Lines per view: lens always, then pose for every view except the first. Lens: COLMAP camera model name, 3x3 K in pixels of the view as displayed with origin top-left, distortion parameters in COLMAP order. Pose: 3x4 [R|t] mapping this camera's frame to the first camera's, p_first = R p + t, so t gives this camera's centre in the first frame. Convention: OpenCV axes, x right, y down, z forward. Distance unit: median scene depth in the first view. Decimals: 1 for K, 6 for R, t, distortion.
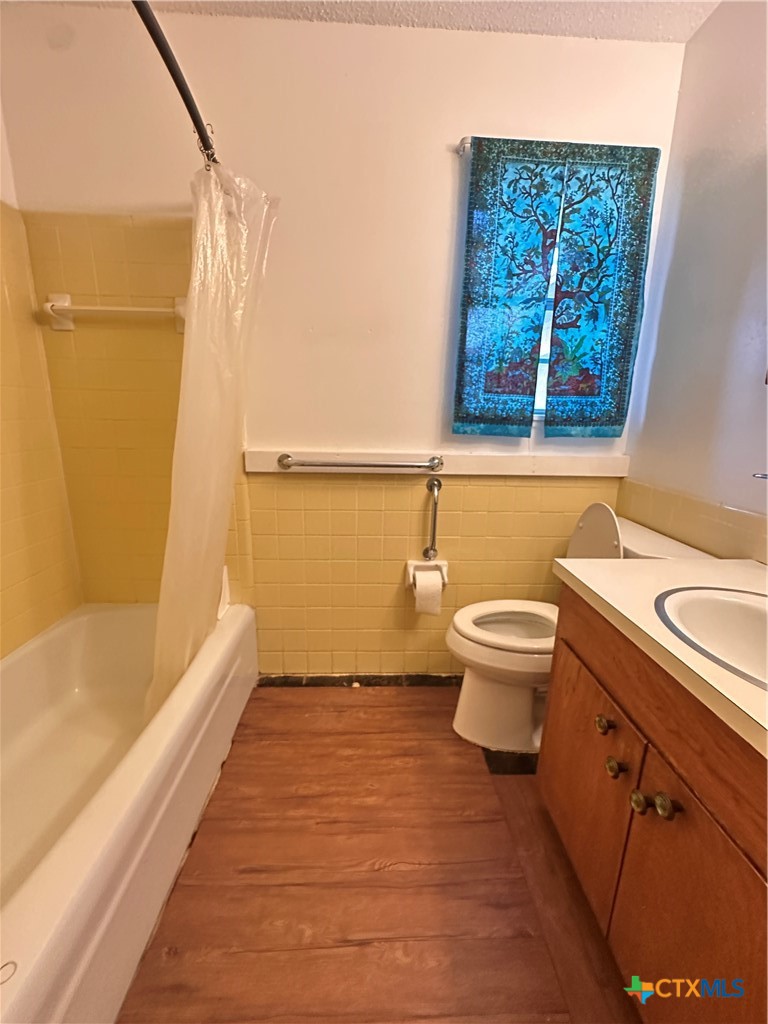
lens RADIAL K [[413.7, 0, 383.9], [0, 413.7, 513.2], [0, 0, 1]] dist [-0.004463, 0.001091]
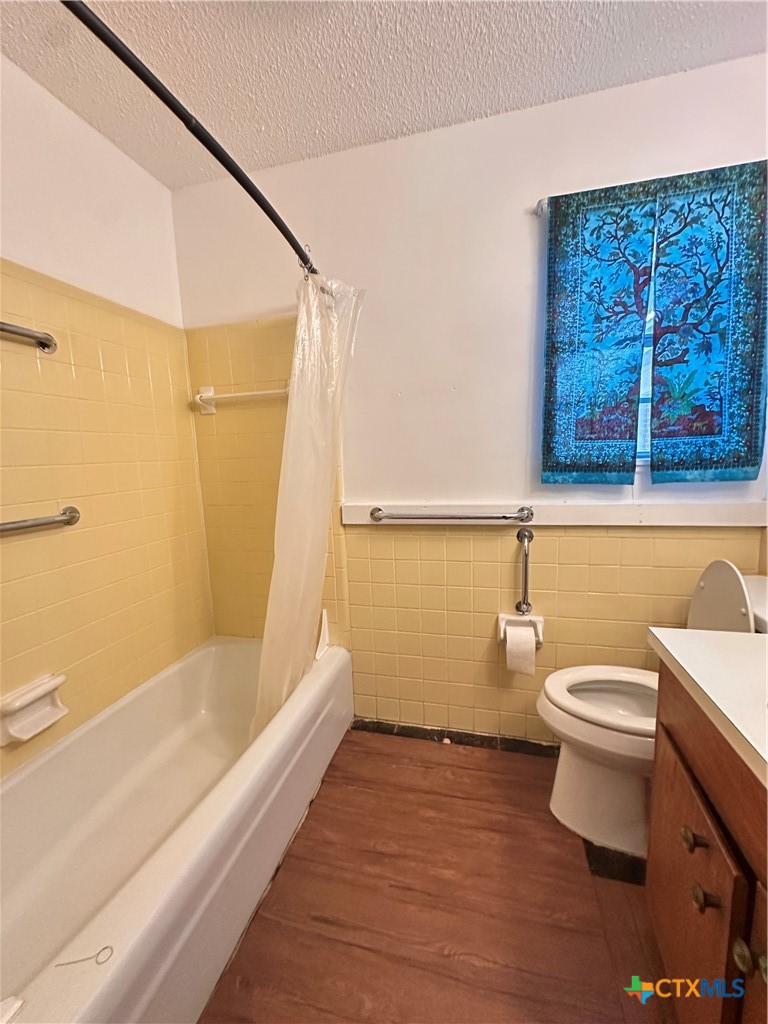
lens RADIAL K [[413.7, 0, 391.5], [0, 413.7, 509.5], [0, 0, 1]] dist [-0.004463, 0.001091]
pose [[0.956487, -0.015127, -0.291381, 0.116402], [-0.012664, 0.995562, -0.093257, -0.039543], [0.291498, 0.092889, 0.952051, -0.013111]]
